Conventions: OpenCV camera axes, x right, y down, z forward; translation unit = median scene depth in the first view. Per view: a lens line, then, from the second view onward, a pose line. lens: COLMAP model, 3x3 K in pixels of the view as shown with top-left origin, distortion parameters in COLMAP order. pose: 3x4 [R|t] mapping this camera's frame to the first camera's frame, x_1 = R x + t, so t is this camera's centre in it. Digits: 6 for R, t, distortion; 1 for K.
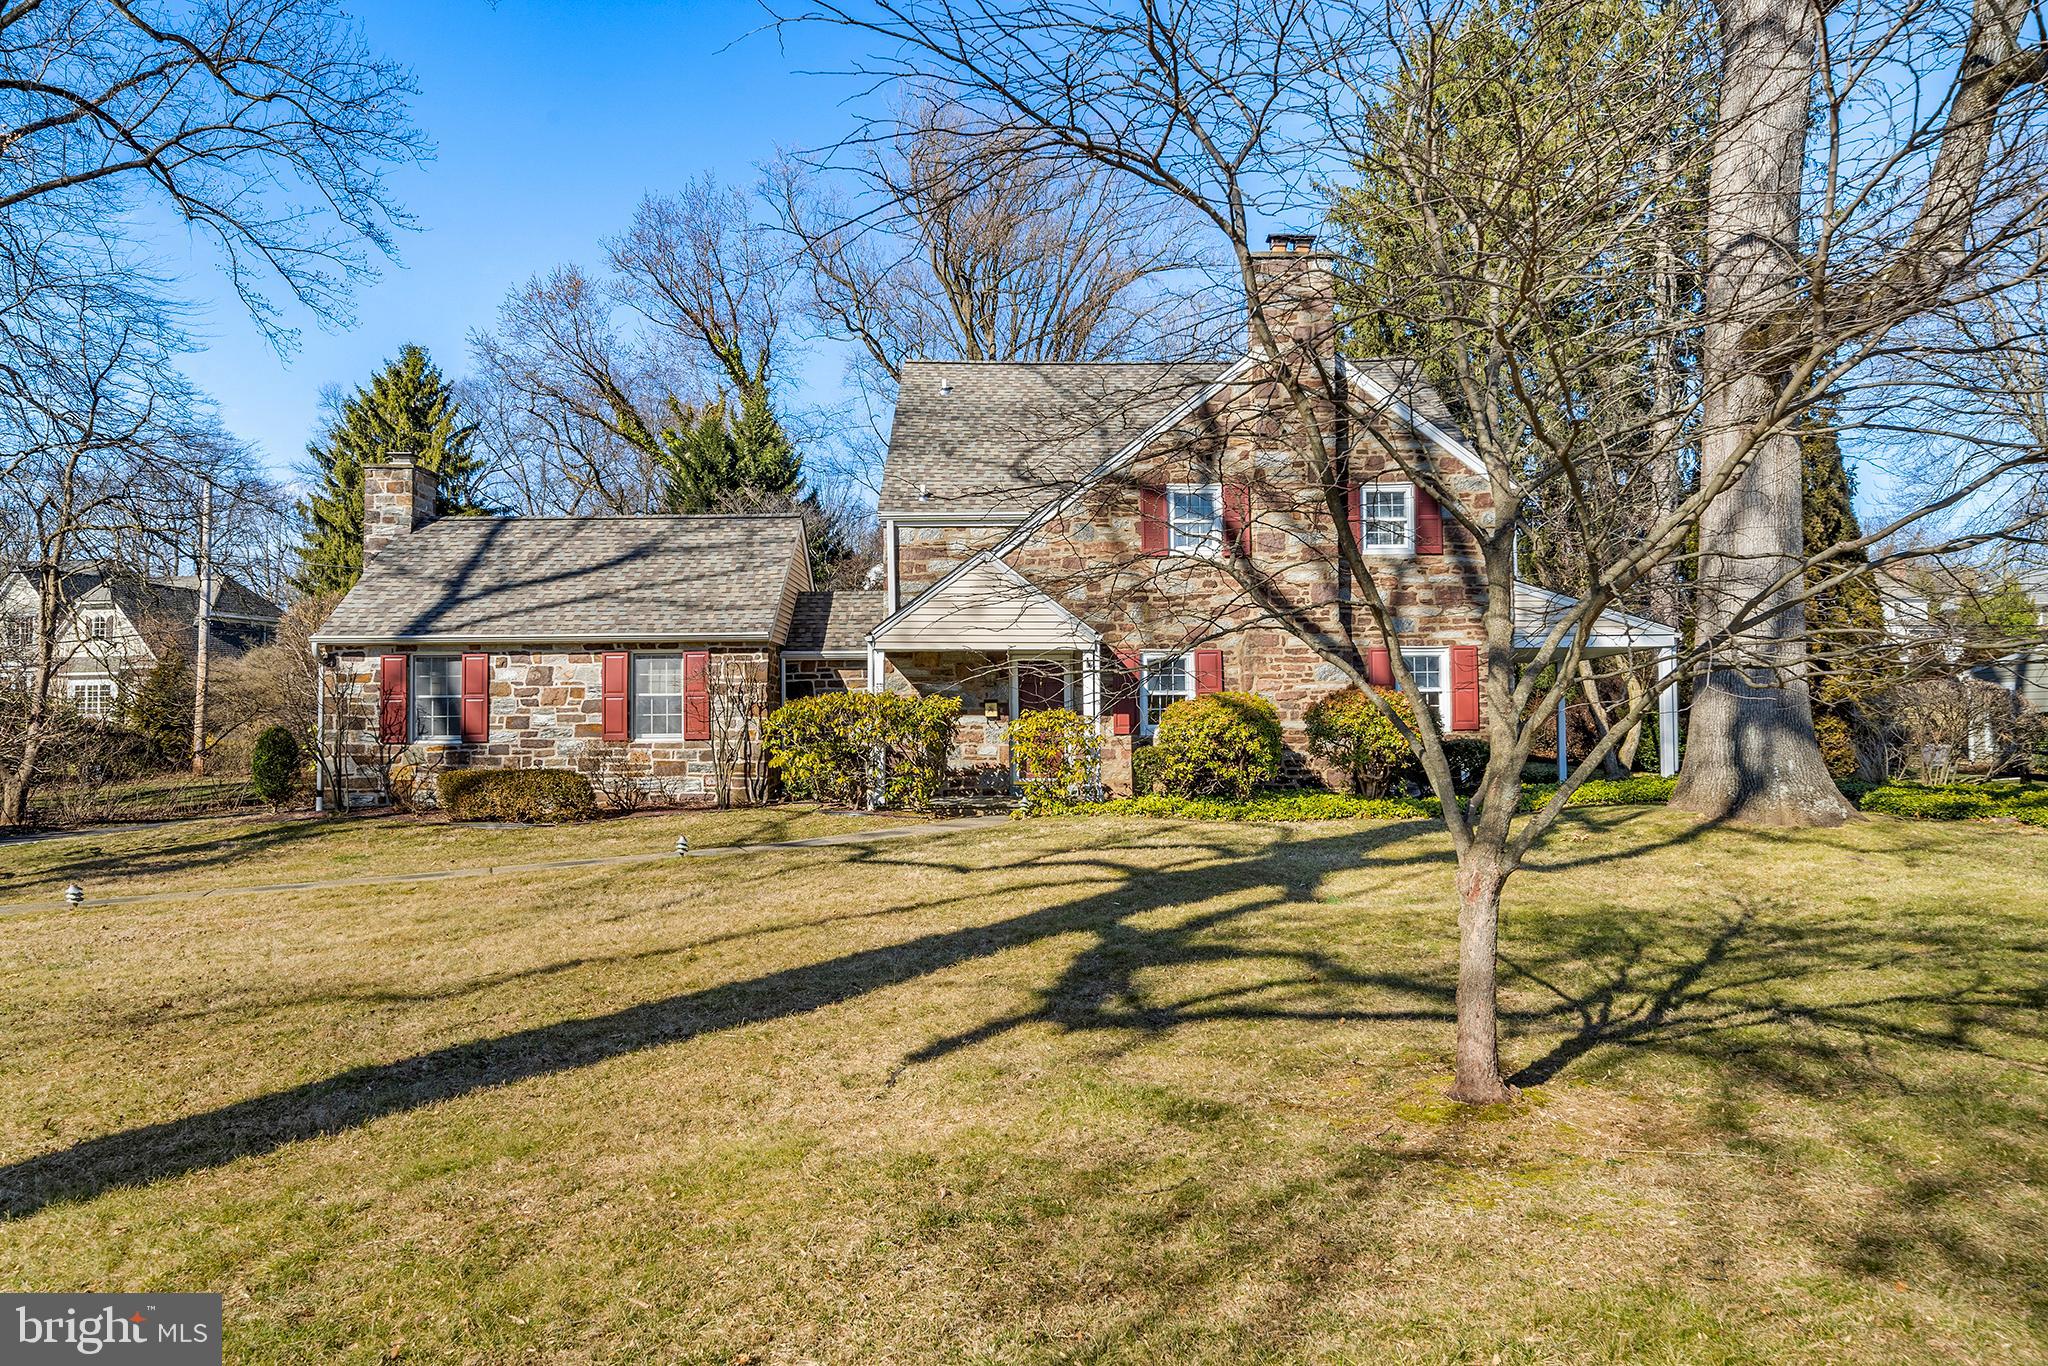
lens RADIAL K [[1365.6, 0, 1017.6], [0, 1365.6, 677.6], [0, 0, 1]] dist [-0.000703, 0.001310]
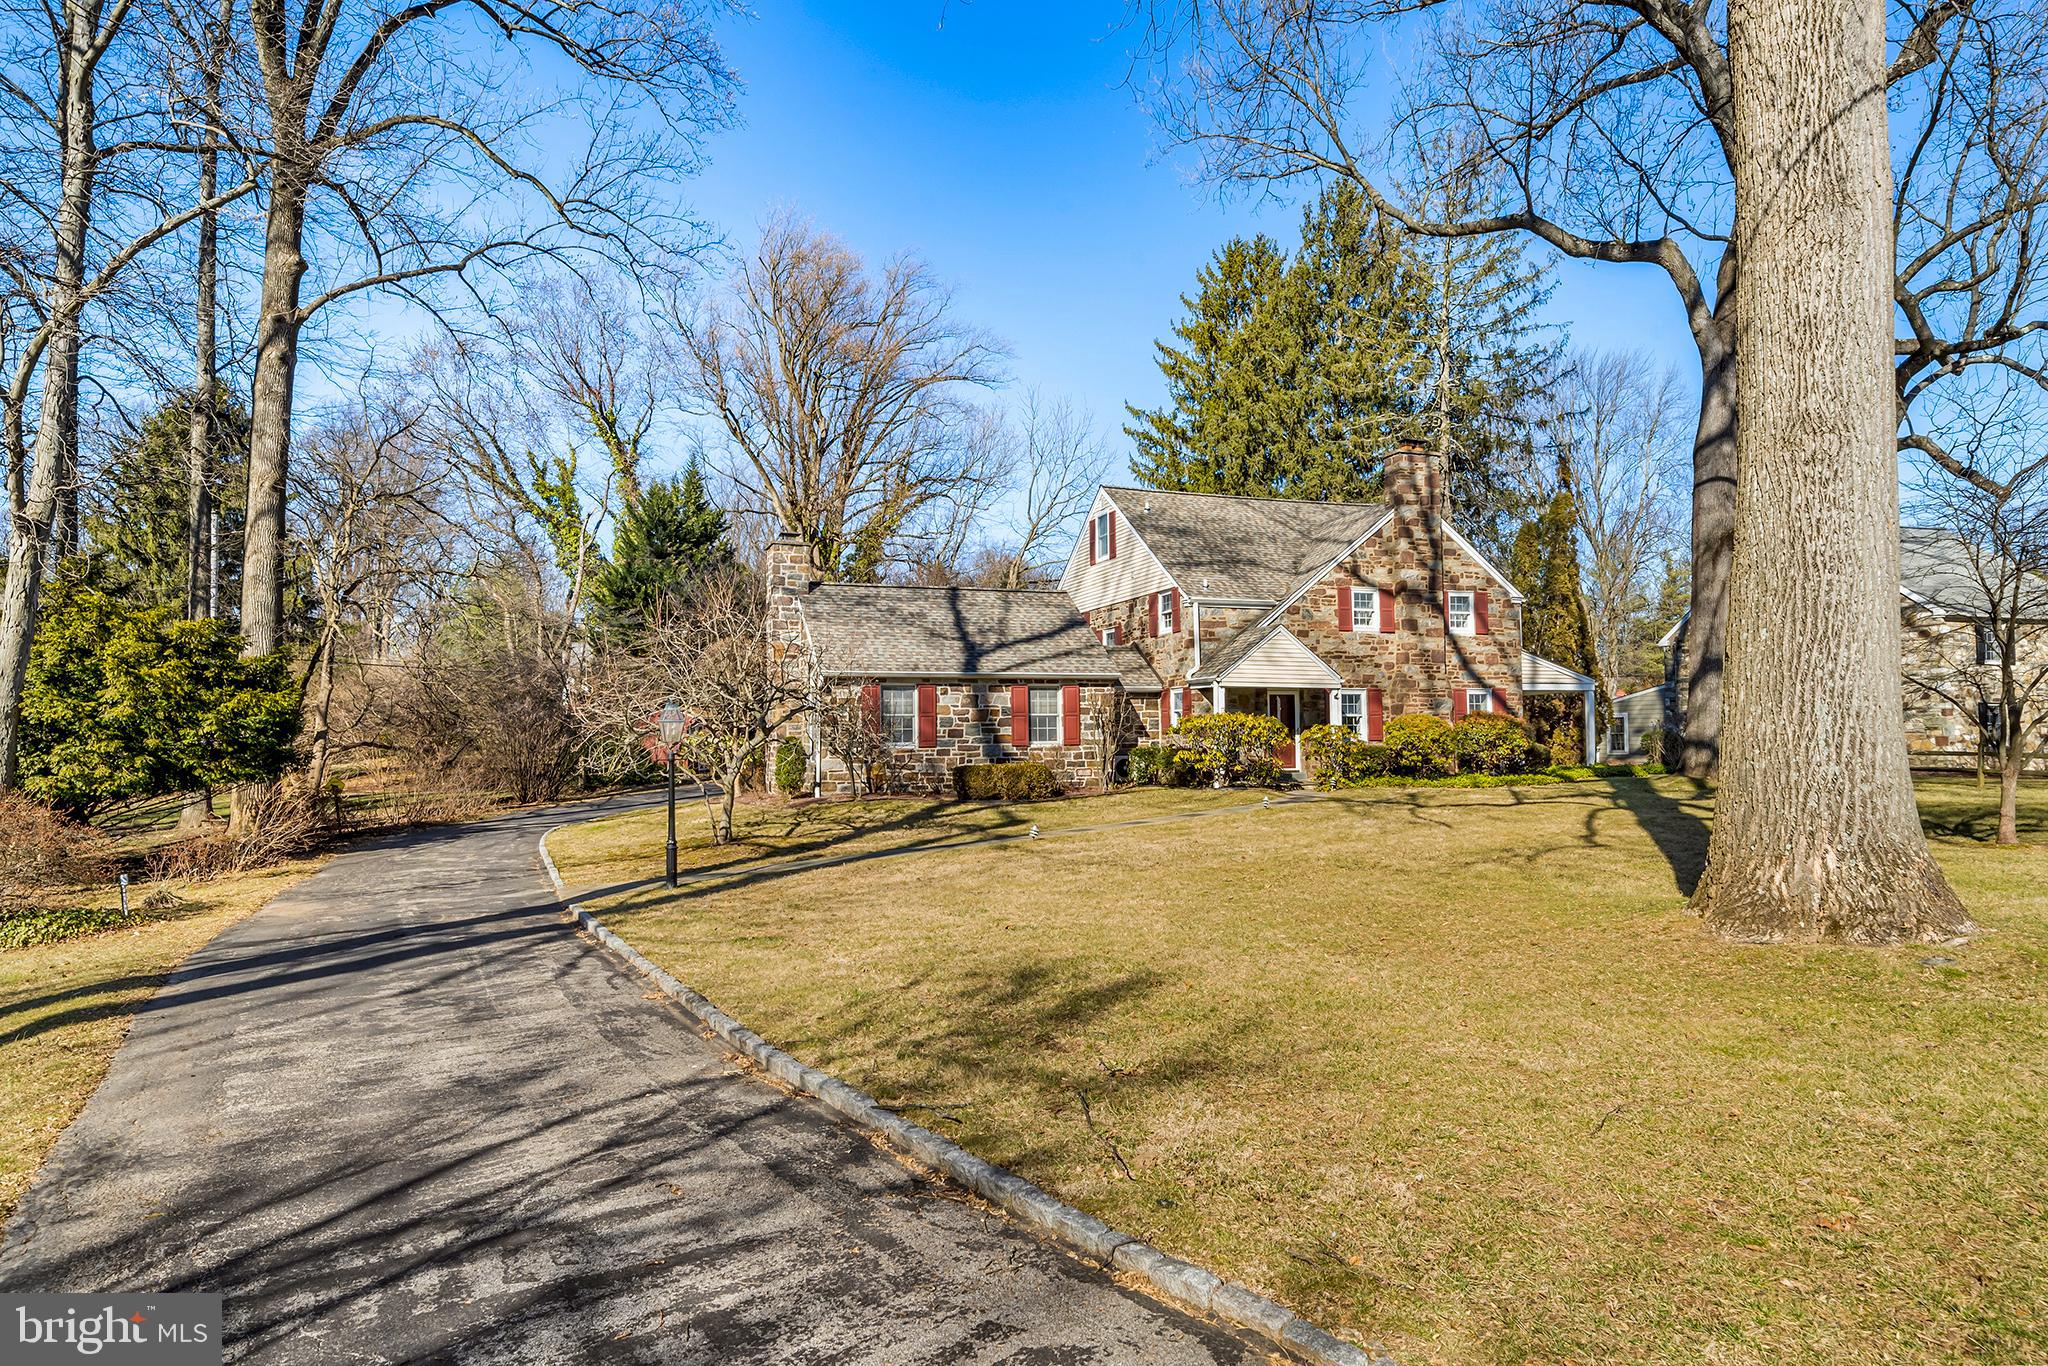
lens RADIAL K [[1225.1, 0, 1015.4], [0, 1225.1, 699.7], [0, 0, 1]] dist [-0.001952, 0.004956]
pose [[0.939761, 0.009133, 0.341711, -0.748169], [-0.006520, 0.999940, -0.008793, 0.008473], [-0.341771, 0.006035, 0.939764, -0.230091]]
